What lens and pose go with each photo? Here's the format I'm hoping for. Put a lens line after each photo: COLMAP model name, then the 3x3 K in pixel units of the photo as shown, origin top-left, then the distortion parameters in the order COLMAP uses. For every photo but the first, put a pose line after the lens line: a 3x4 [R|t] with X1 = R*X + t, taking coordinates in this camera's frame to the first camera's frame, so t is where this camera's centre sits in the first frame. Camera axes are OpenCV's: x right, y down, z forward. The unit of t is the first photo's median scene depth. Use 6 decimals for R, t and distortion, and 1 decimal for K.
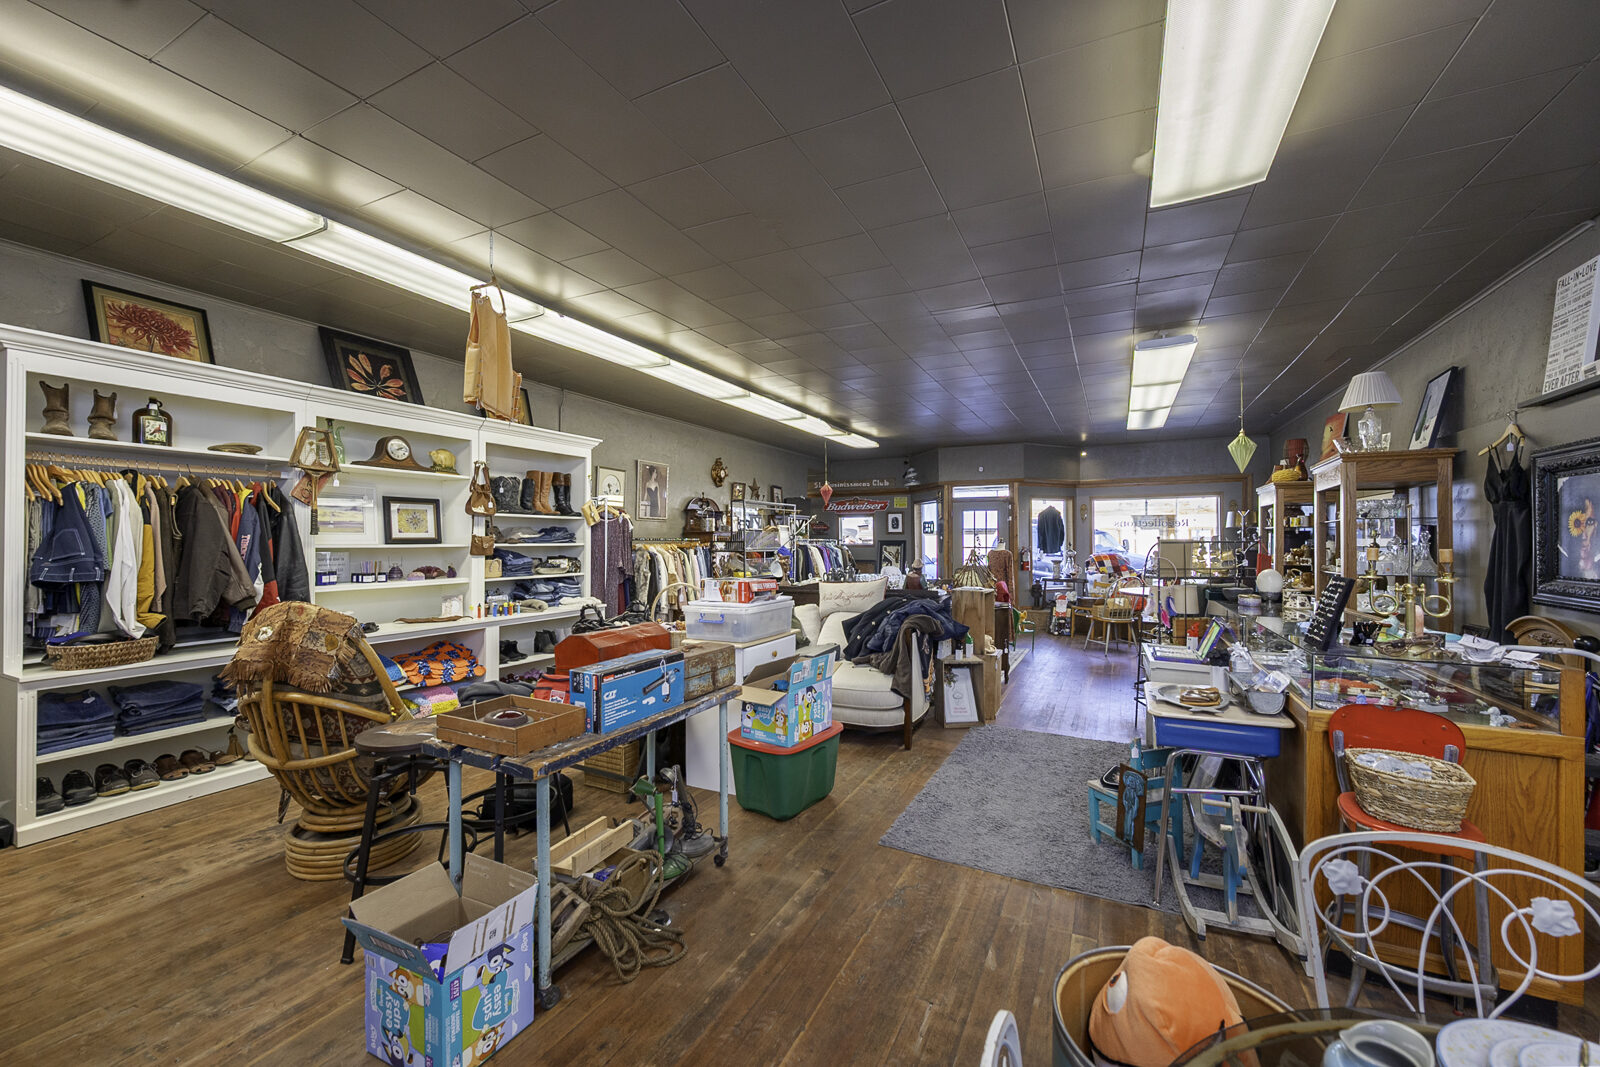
lens RADIAL K [[635.5, 0, 811.6], [0, 635.5, 532.4], [0, 0, 1]] dist [-0.003324, 0.000370]
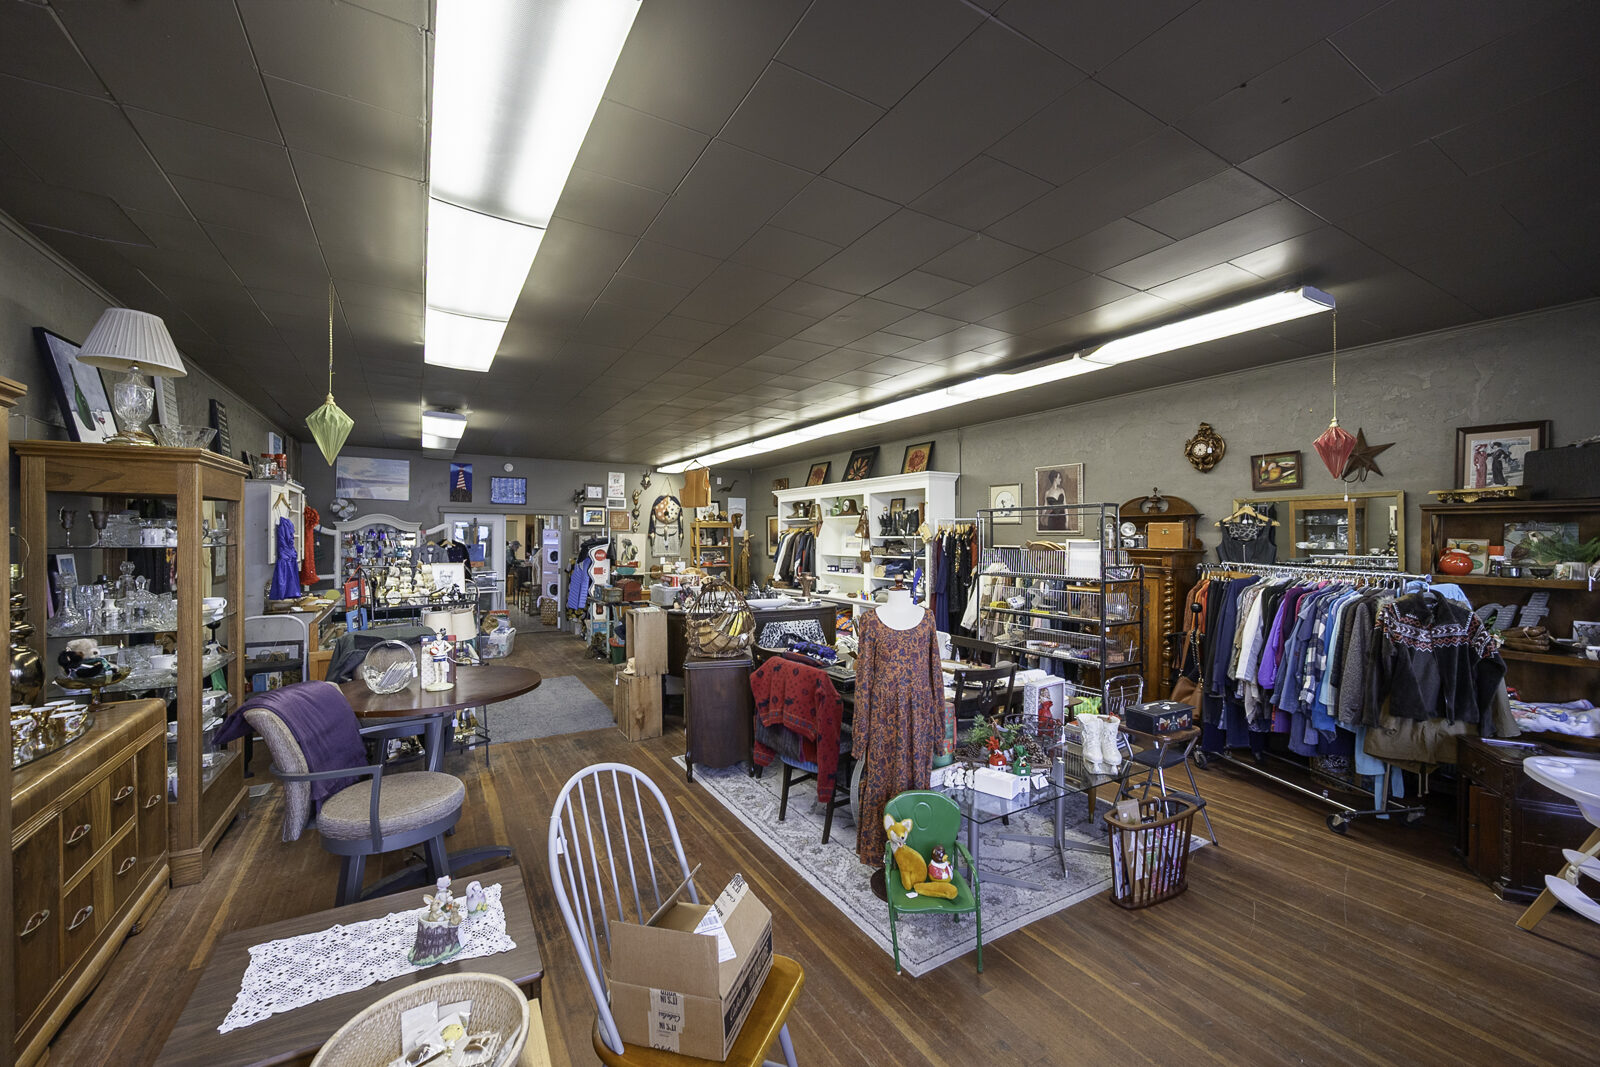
lens RADIAL K [[635.5, 0, 811.6], [0, 635.5, 532.4], [0, 0, 1]] dist [-0.003324, 0.000370]
pose [[-0.539601, -0.004882, -0.841907, 0.630348], [0.009028, 0.999892, -0.011585, -0.015354], [0.841873, -0.013852, -0.539499, 1.182056]]
